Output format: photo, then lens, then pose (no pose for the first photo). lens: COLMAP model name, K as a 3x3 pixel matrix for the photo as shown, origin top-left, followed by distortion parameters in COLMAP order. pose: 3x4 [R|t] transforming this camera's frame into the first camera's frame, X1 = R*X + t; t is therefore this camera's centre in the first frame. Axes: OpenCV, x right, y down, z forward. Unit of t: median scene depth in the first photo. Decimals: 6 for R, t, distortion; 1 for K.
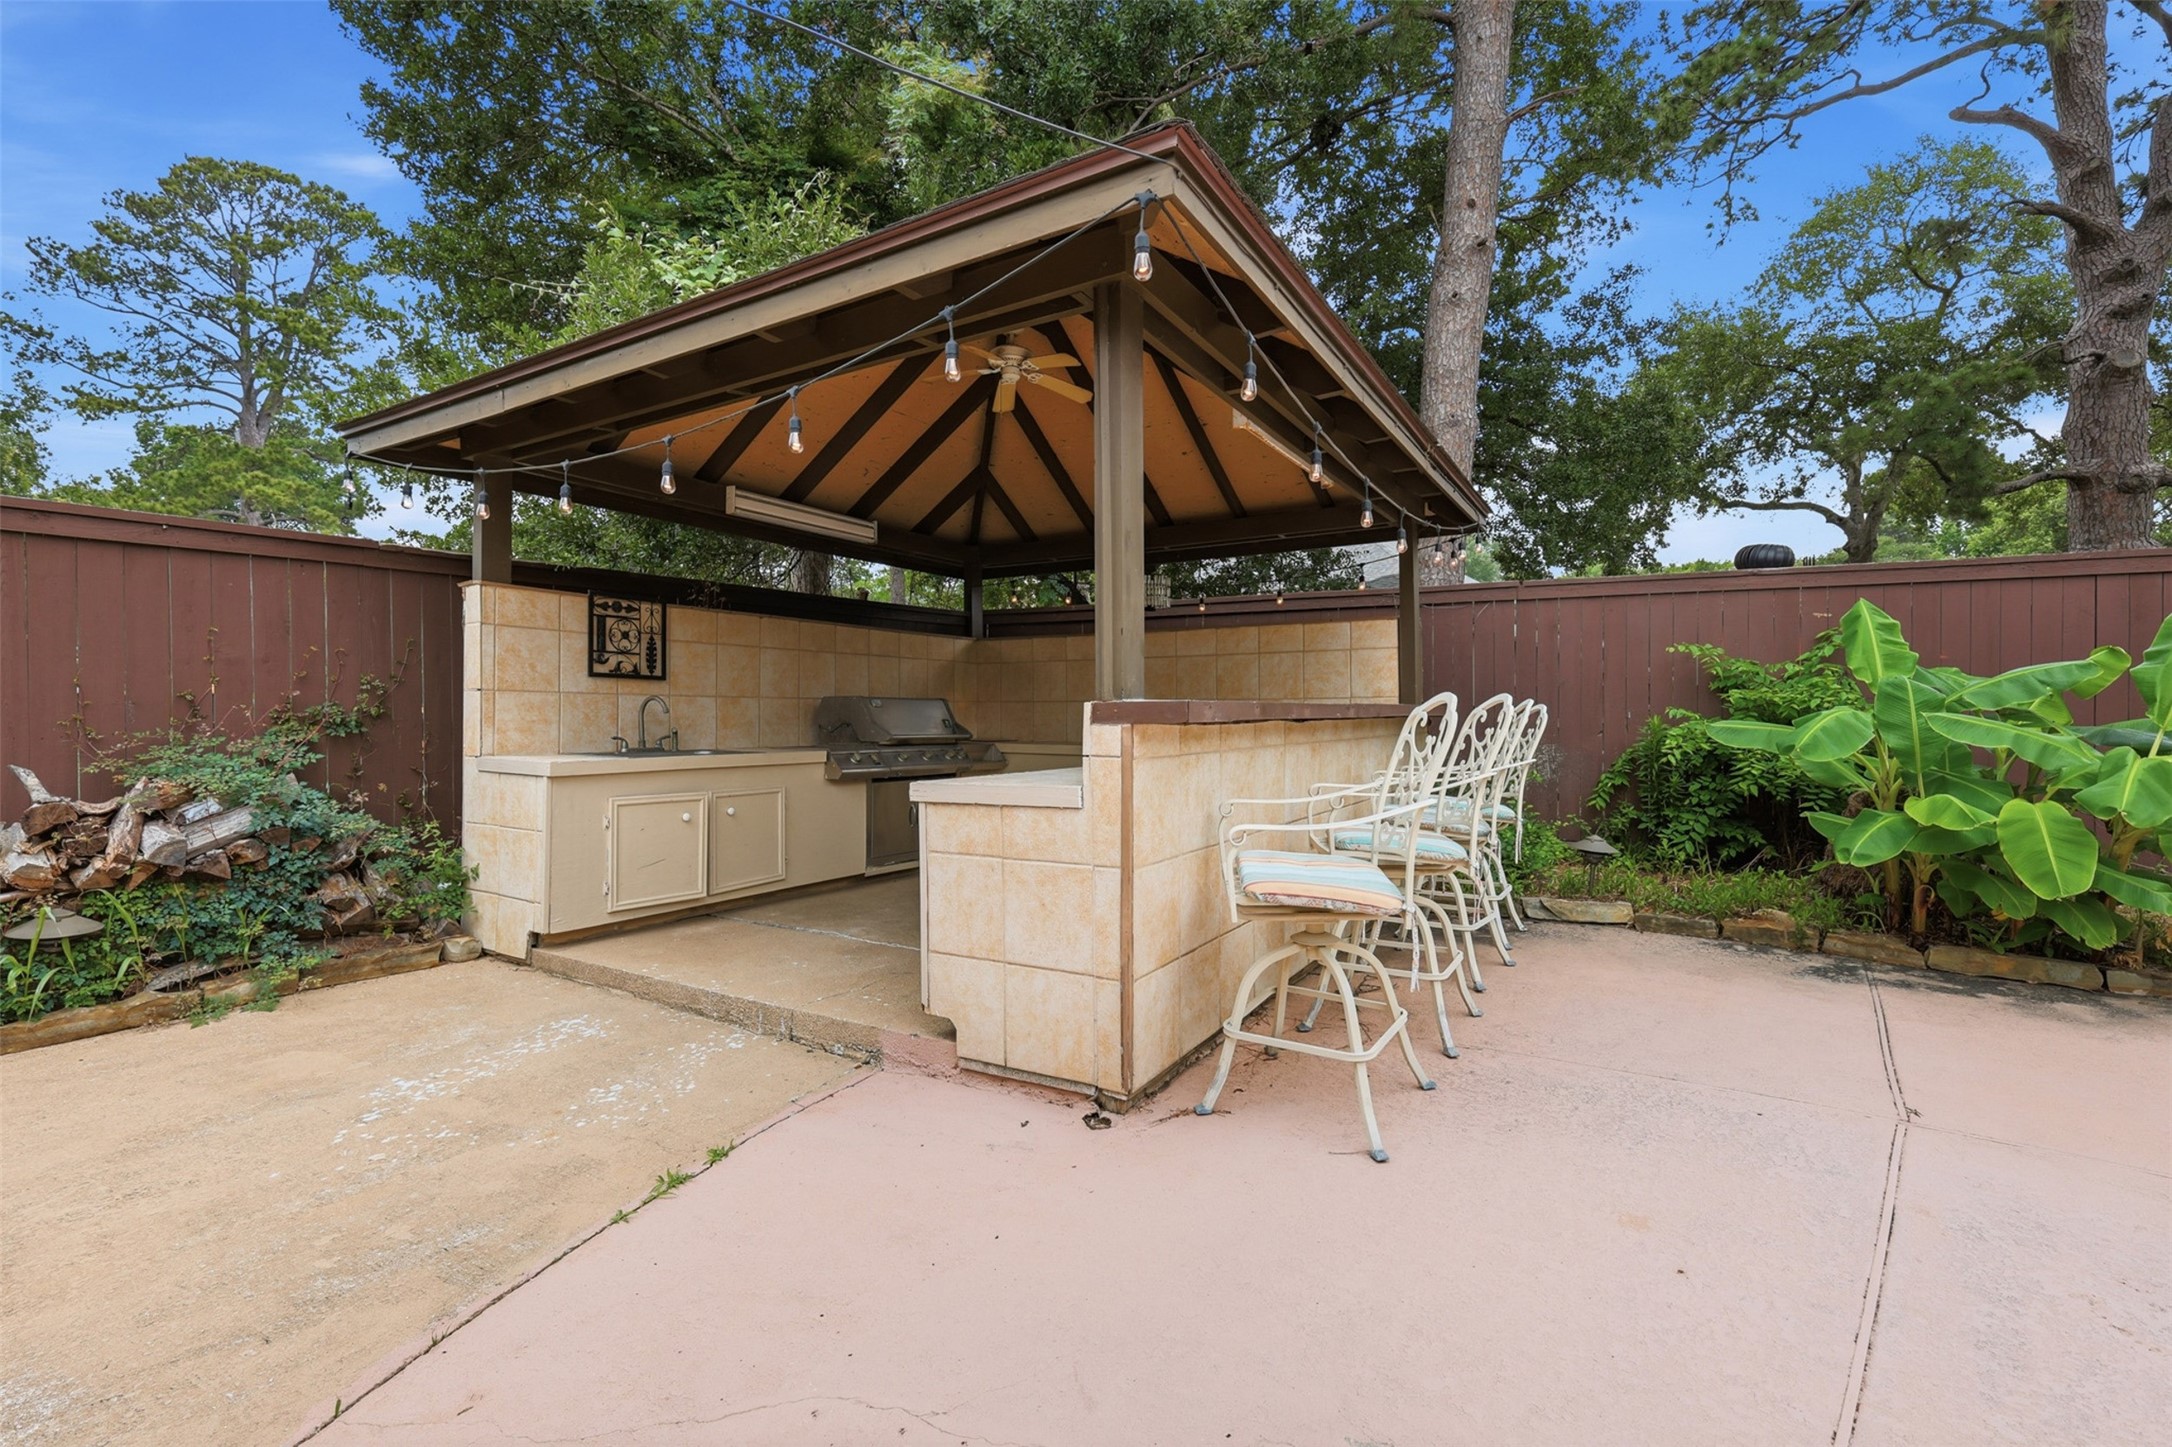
lens RADIAL K [[954.6, 0, 1082.4], [0, 954.6, 718.5], [0, 0, 1]] dist [0.003186, -0.000591]
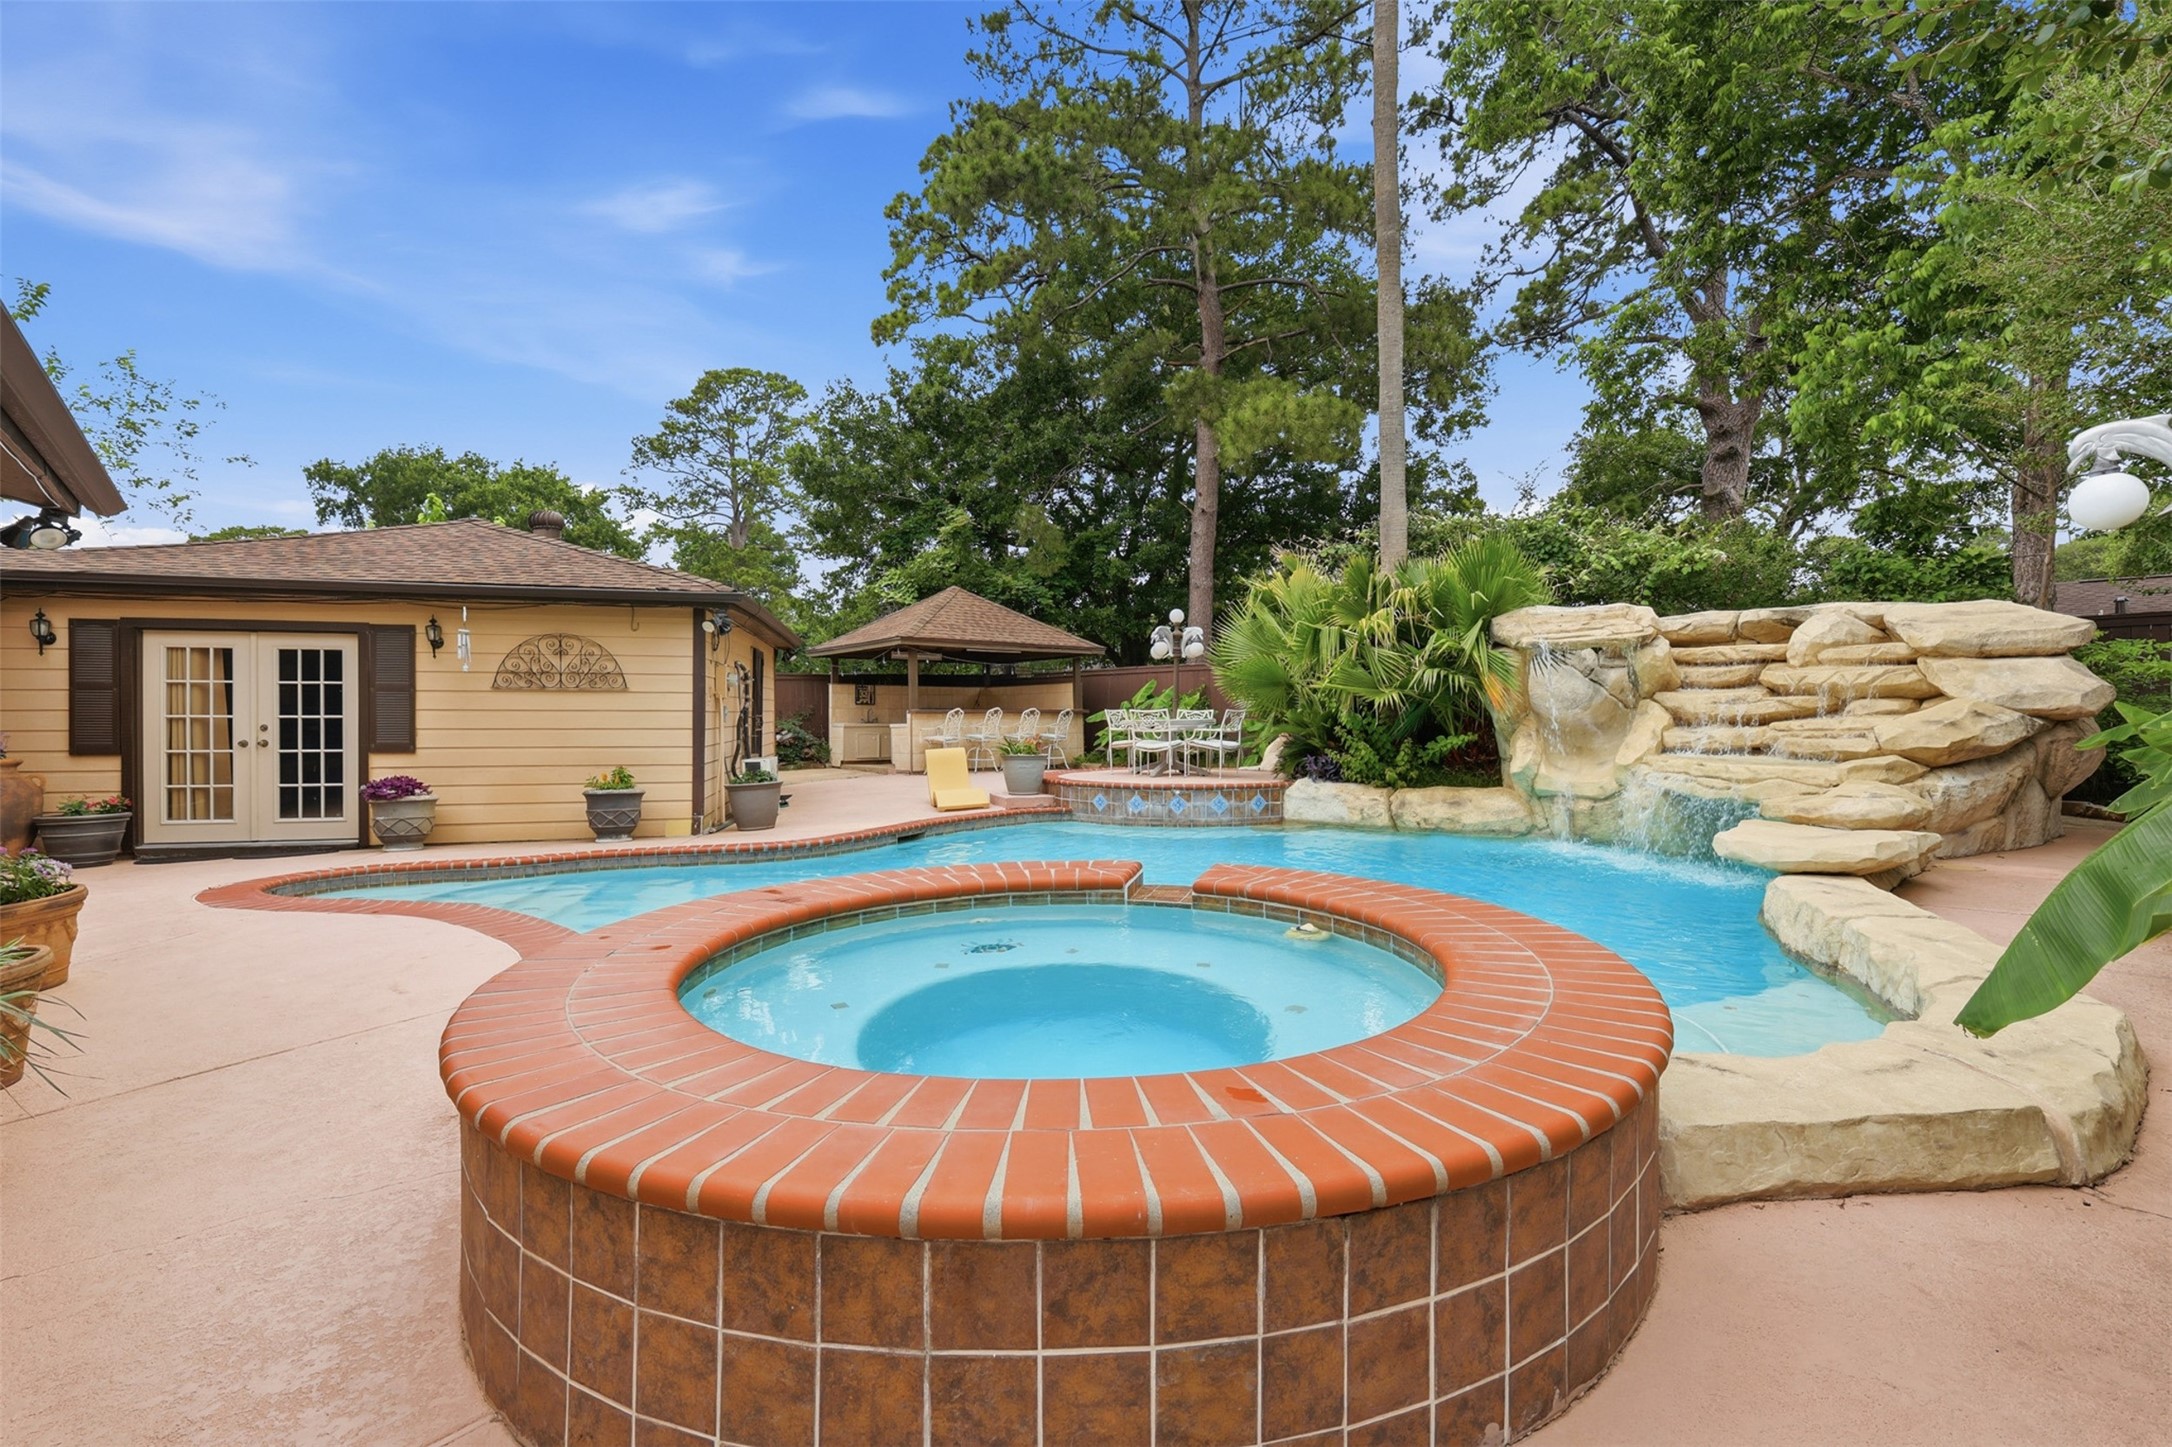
lens RADIAL K [[954.6, 0, 1095.3], [0, 954.6, 720.9], [0, 0, 1]] dist [0.003186, -0.000591]
pose [[0.943178, -0.004513, -0.332258, 0.217604], [0.005255, 0.999985, 0.001334, 0.003211], [0.332247, -0.003004, 0.943188, -0.302681]]
